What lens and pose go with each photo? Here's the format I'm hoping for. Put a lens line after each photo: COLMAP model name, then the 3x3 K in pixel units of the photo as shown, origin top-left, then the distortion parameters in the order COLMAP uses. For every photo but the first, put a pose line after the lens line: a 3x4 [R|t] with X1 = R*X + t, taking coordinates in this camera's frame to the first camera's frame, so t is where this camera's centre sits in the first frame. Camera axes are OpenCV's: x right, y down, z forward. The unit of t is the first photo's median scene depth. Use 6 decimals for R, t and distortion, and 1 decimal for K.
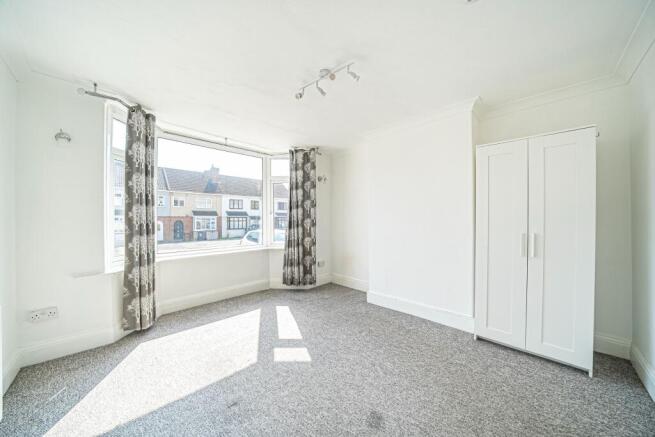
lens RADIAL K [[225.8, 0, 325.0], [0, 225.8, 216.6], [0, 0, 1]] dist [-0.016283, -0.000046]
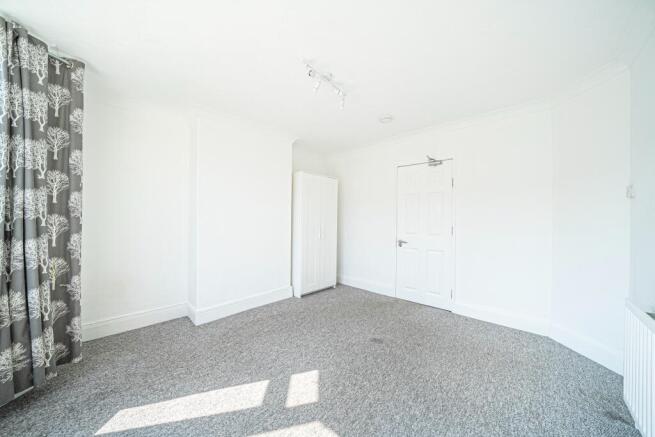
lens RADIAL K [[225.8, 0, 324.0], [0, 225.8, 220.7], [0, 0, 1]] dist [-0.016283, -0.000046]
pose [[-0.009262, -0.003851, 0.999950, -0.669574], [-0.016129, 0.999863, 0.003701, 0.013908], [-0.999827, -0.016093, -0.009323, 0.669424]]
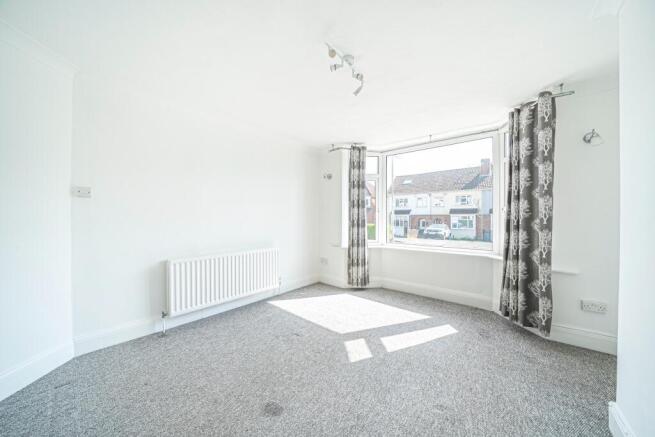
lens RADIAL K [[225.8, 0, 329.3], [0, 225.8, 217.7], [0, 0, 1]] dist [-0.016283, -0.000046]
pose [[0.092245, 0.004414, -0.995727, 0.605778], [0.006921, 0.999963, 0.005074, 0.006152], [0.995712, -0.007360, 0.092211, 0.553167]]
